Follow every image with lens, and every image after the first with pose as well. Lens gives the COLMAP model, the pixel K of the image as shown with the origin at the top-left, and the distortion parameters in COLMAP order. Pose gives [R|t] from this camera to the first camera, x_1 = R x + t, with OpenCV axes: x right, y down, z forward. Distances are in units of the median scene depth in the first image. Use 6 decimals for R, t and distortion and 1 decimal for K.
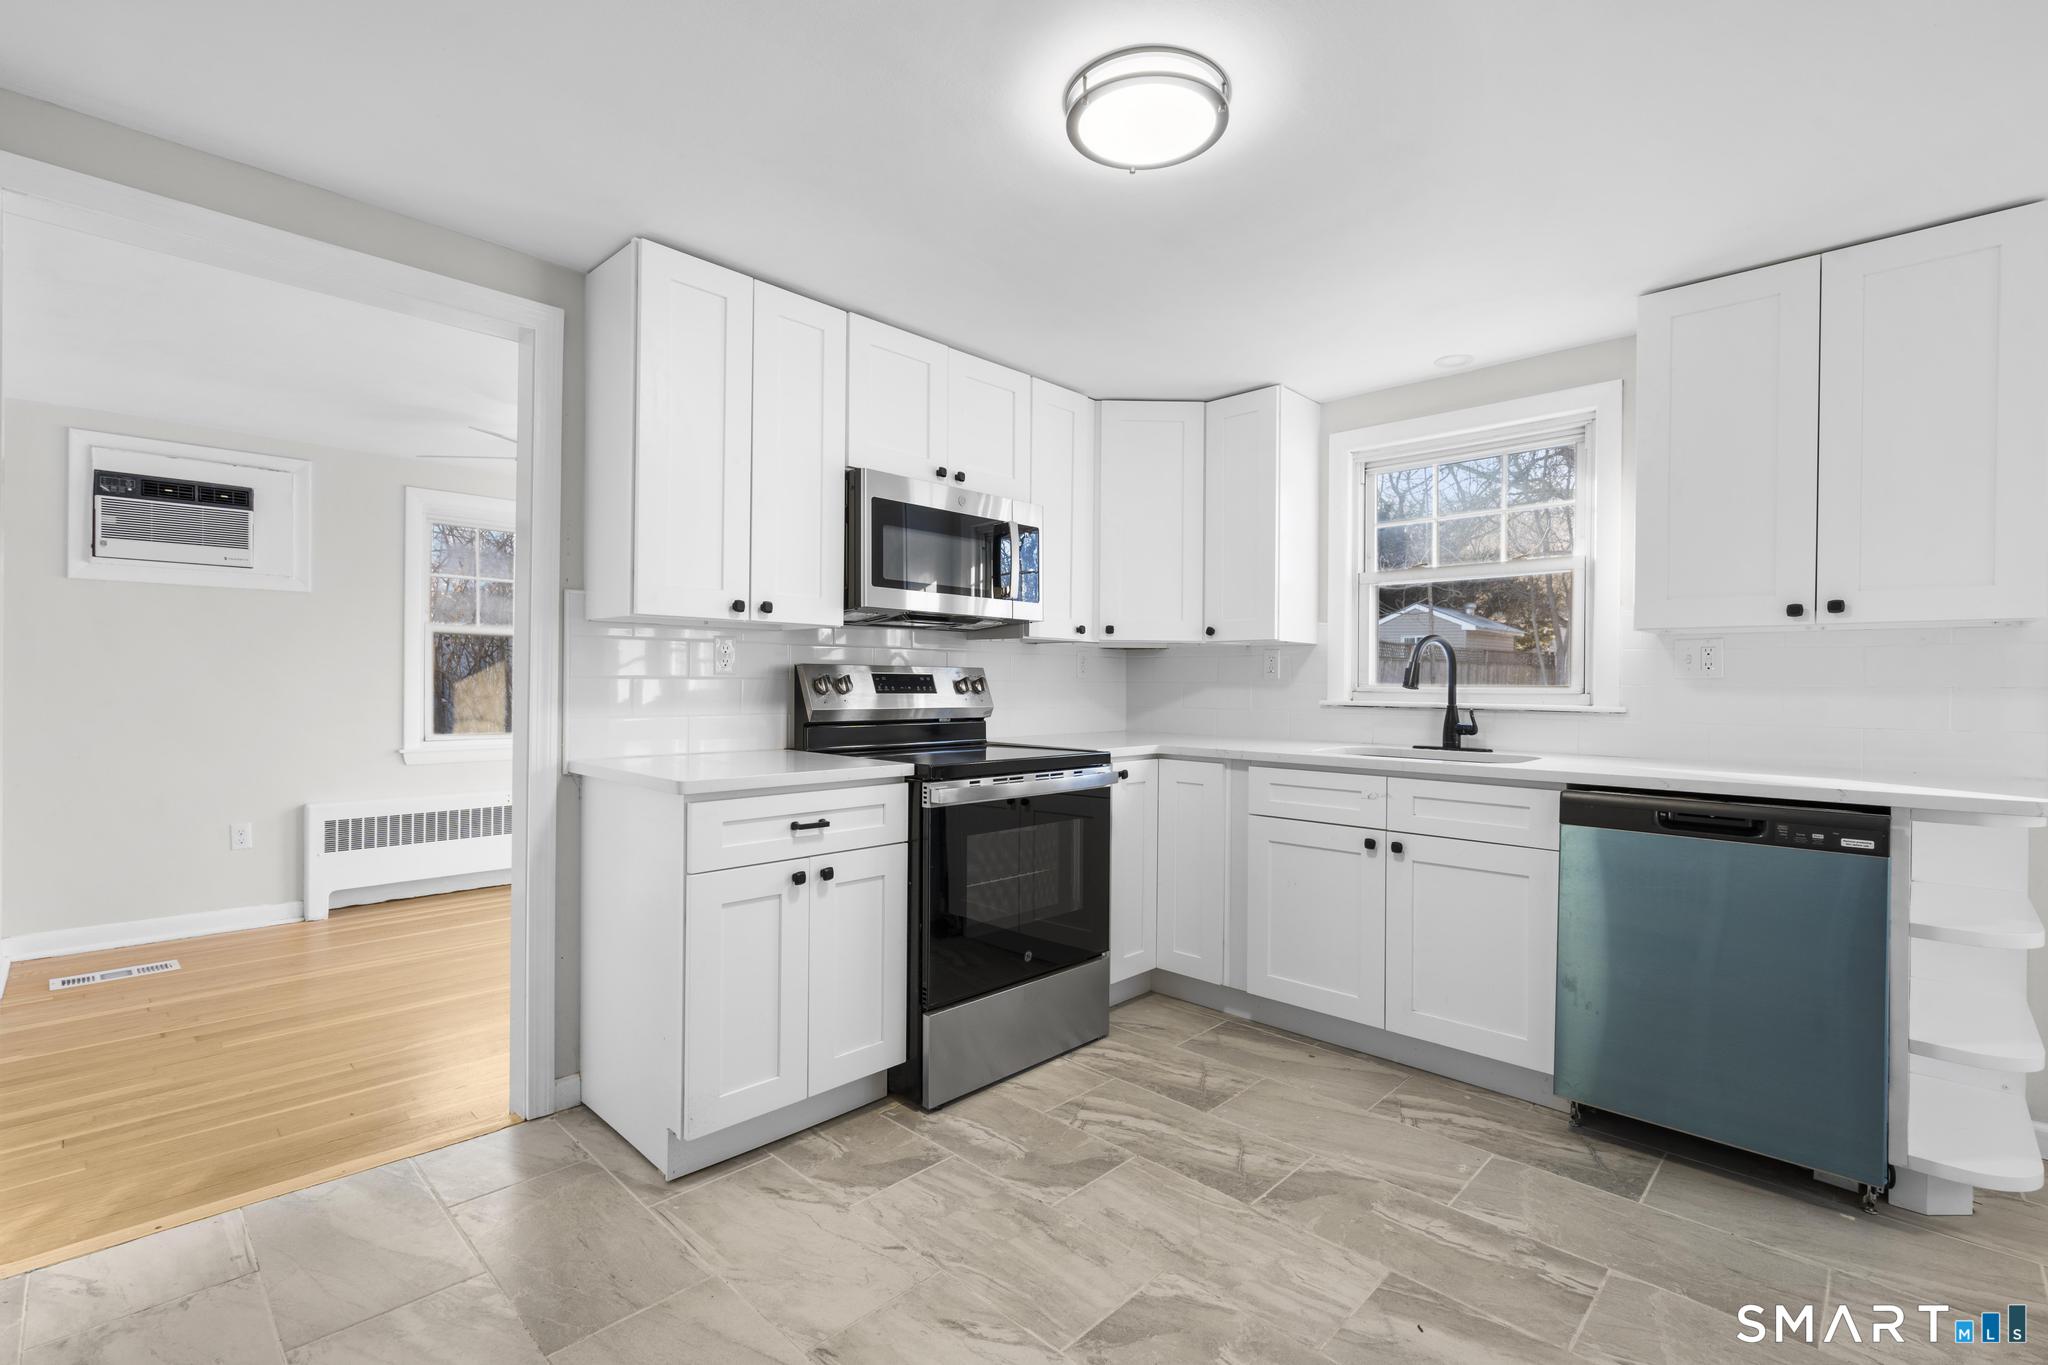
lens RADIAL K [[912.6, 0, 1019.8], [0, 912.6, 686.7], [0, 0, 1]] dist [-0.010461, 0.004782]
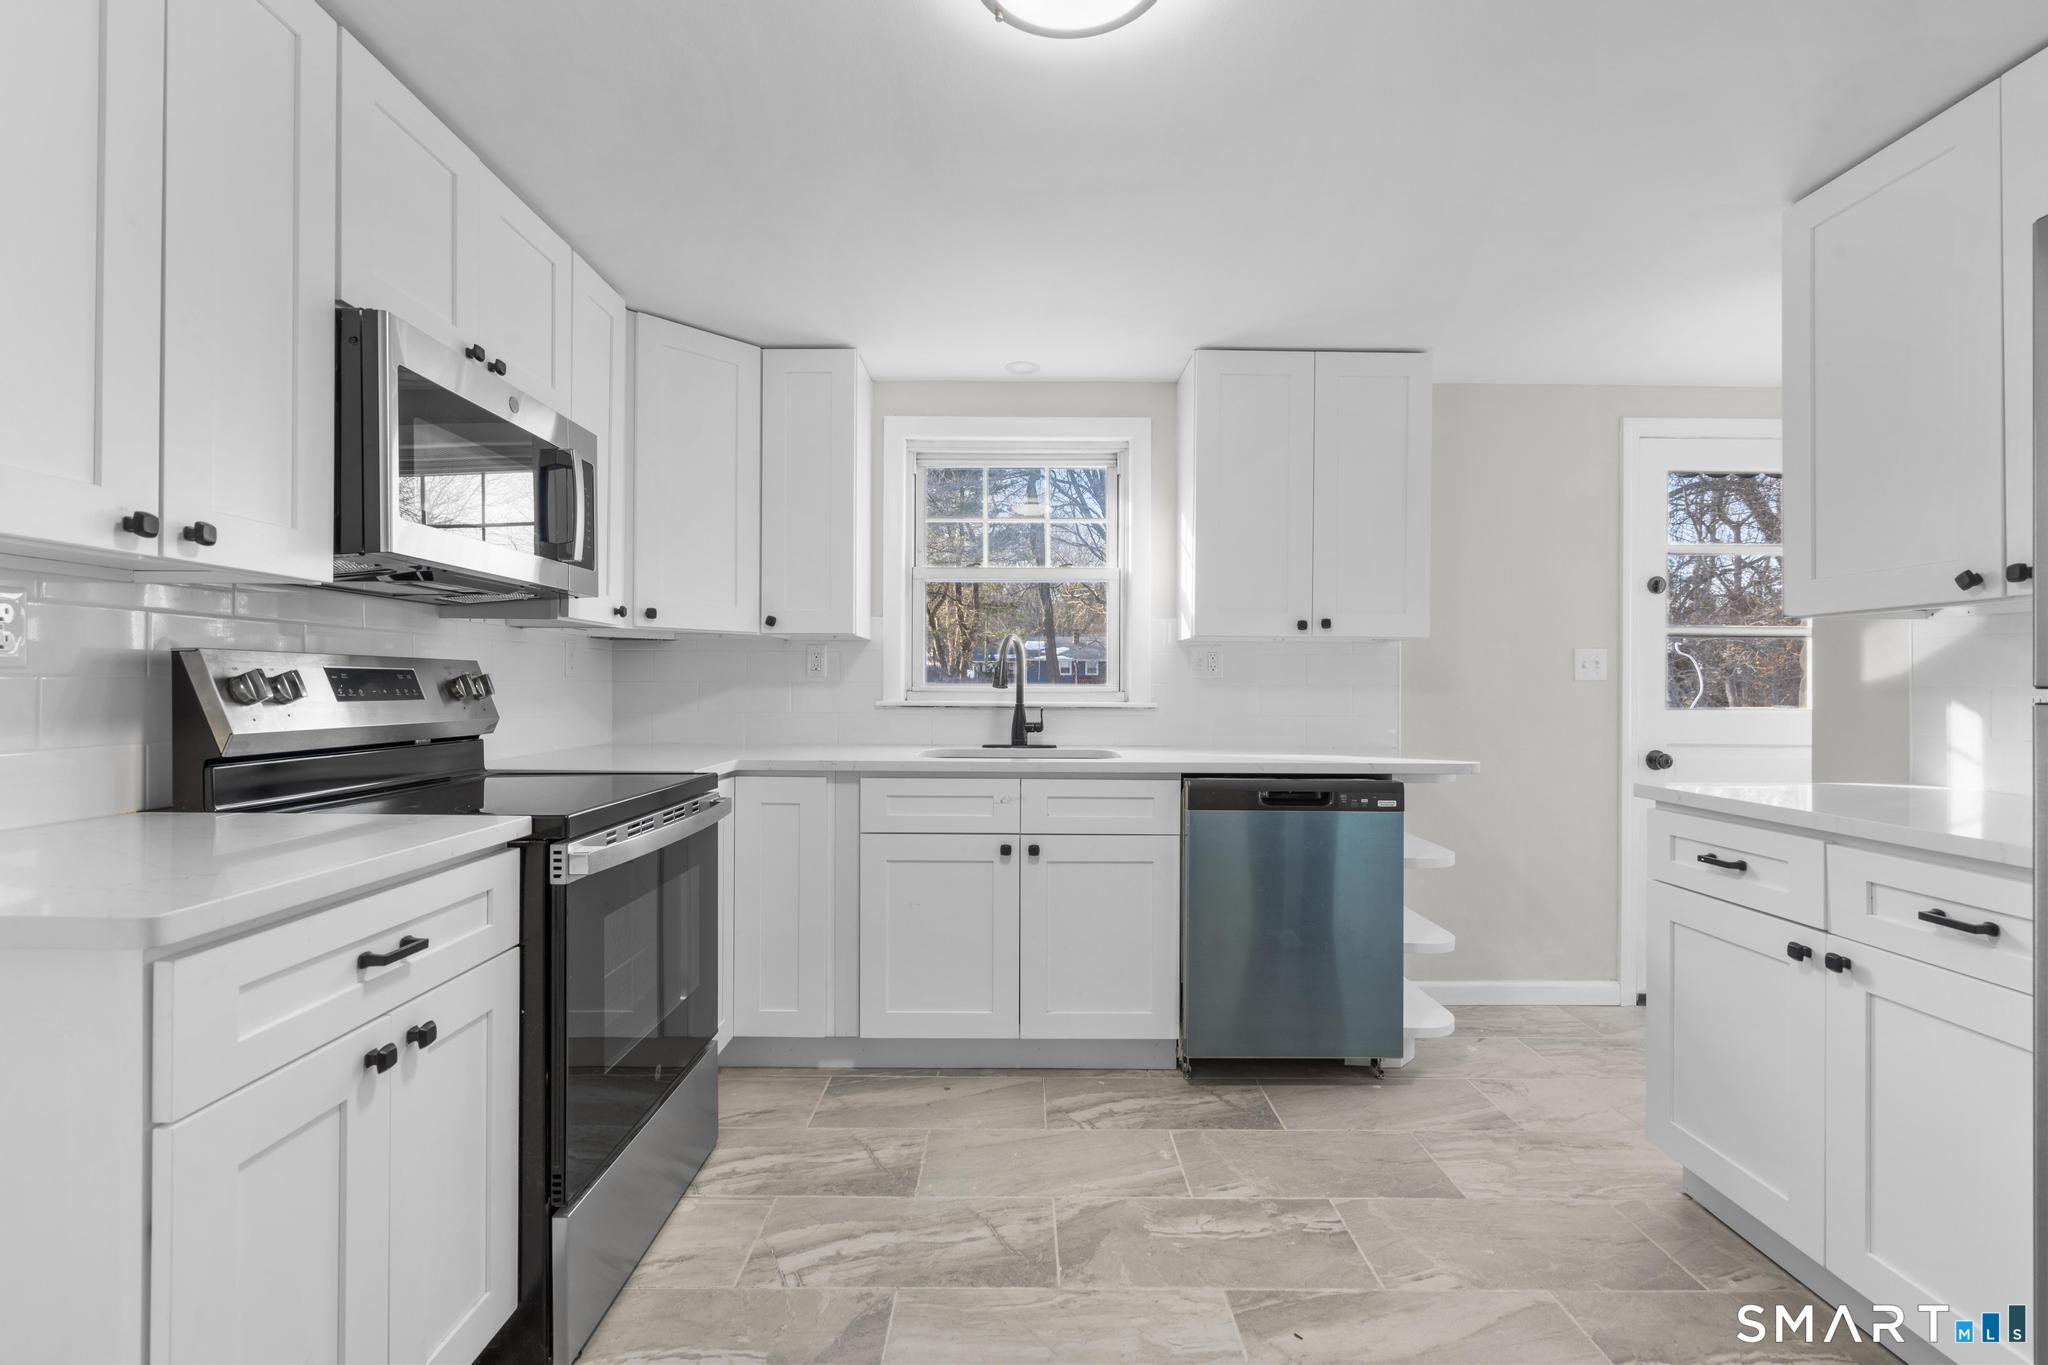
lens RADIAL K [[912.6, 0, 1019.8], [0, 912.6, 686.7], [0, 0, 1]] dist [-0.010461, 0.004782]
pose [[0.716508, -0.005094, 0.697560, -0.286910], [0.003599, 0.999987, 0.003605, -0.003160], [-0.697570, -0.000073, 0.716517, 0.312276]]
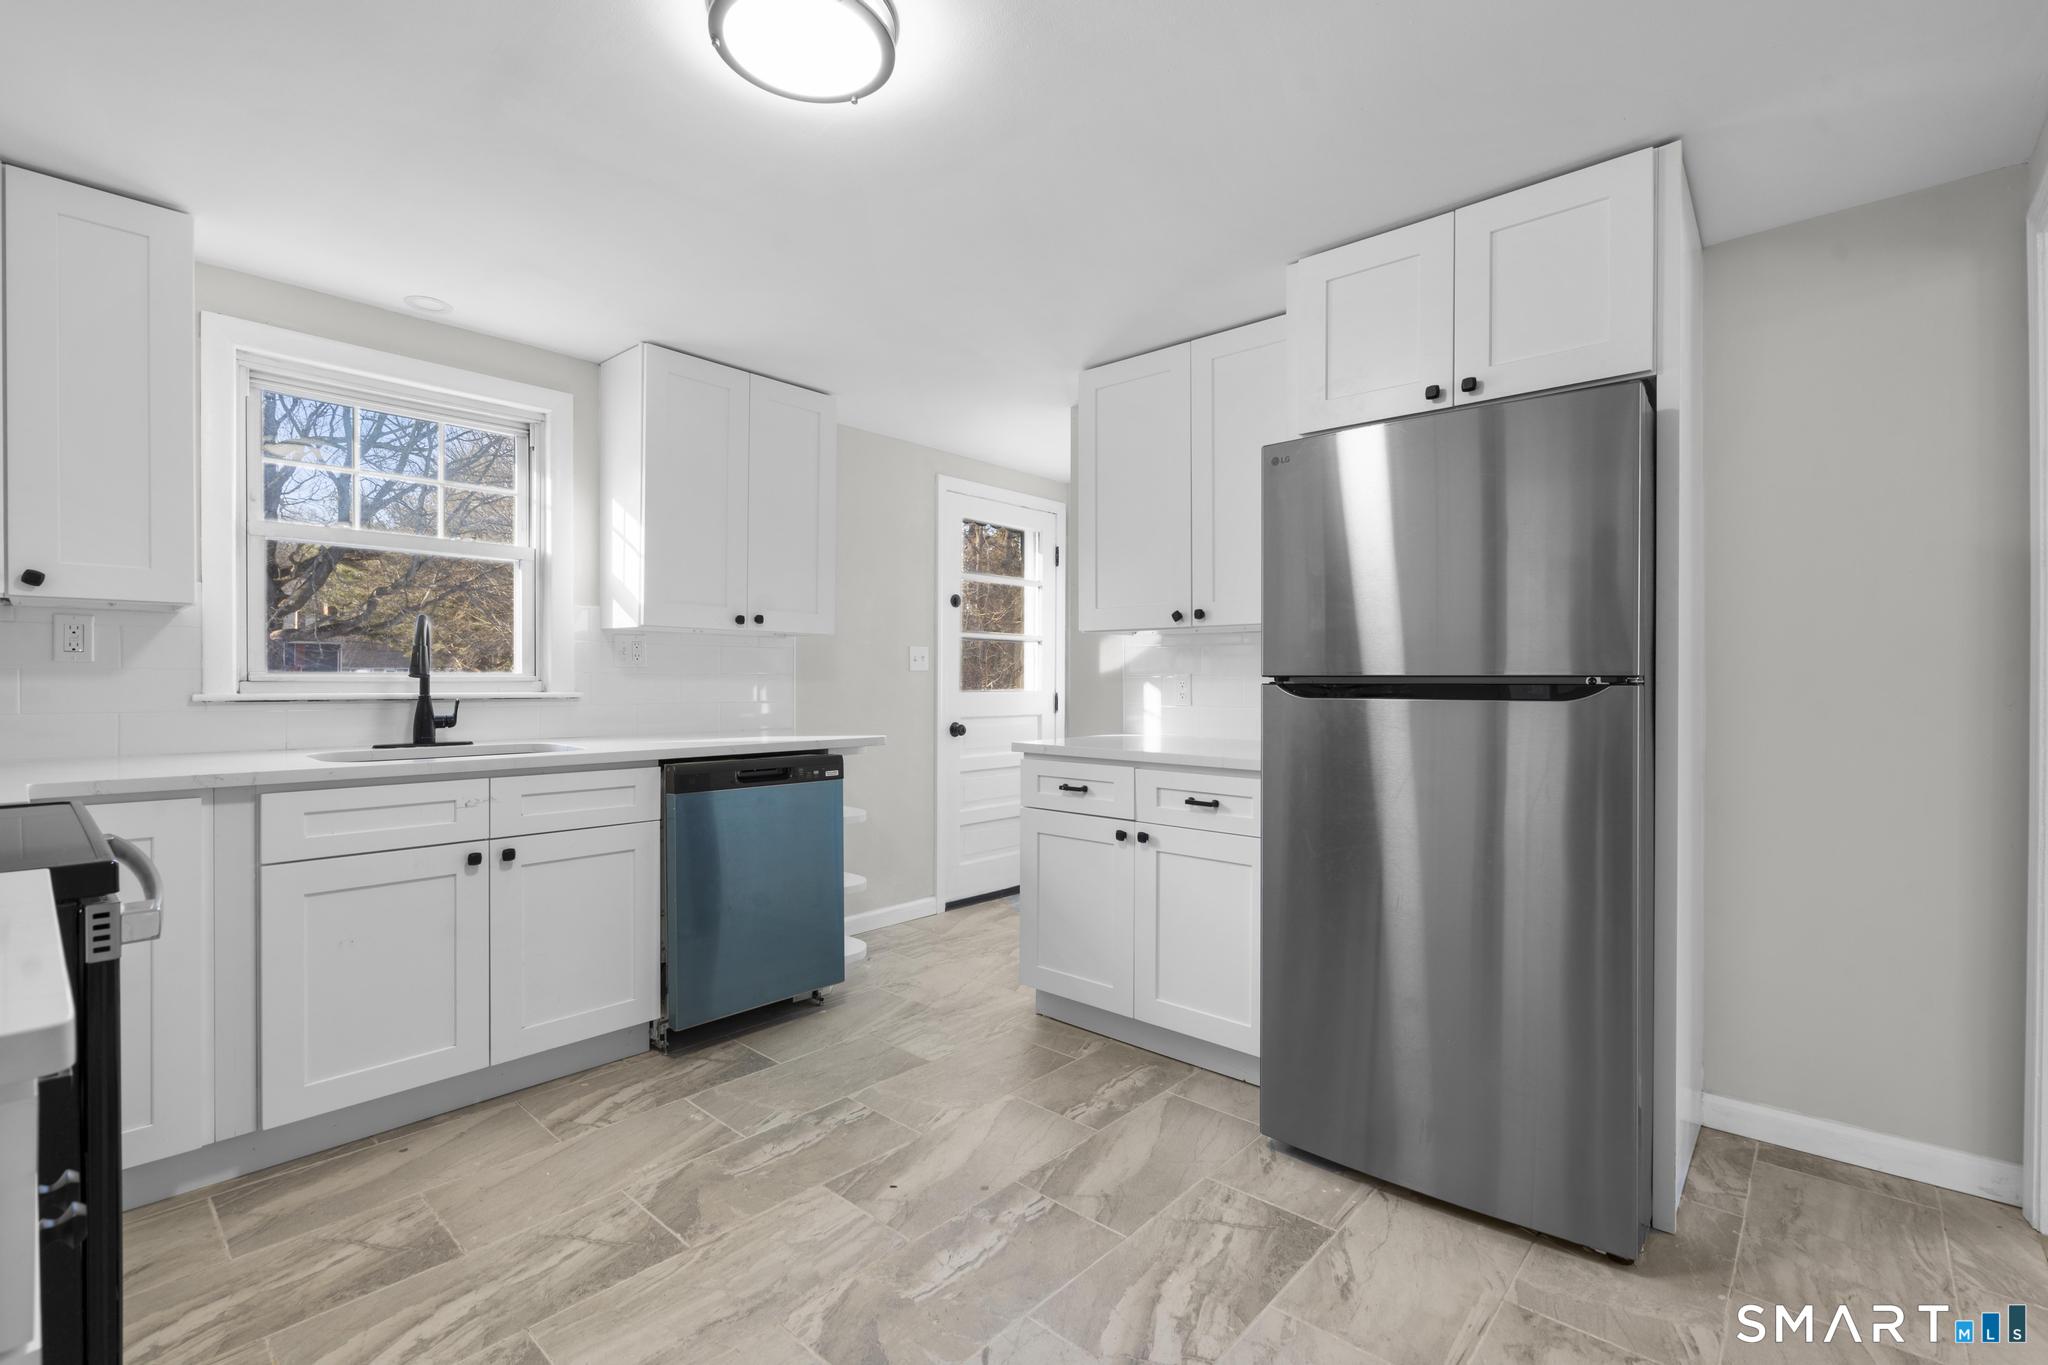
lens RADIAL K [[912.6, 0, 1019.8], [0, 912.6, 686.7], [0, 0, 1]] dist [-0.010461, 0.004782]
pose [[-0.036451, -0.016939, 0.999192, -0.503699], [-0.000560, 0.999857, 0.016930, -0.003992], [-0.999335, 0.000057, -0.036455, 0.540913]]
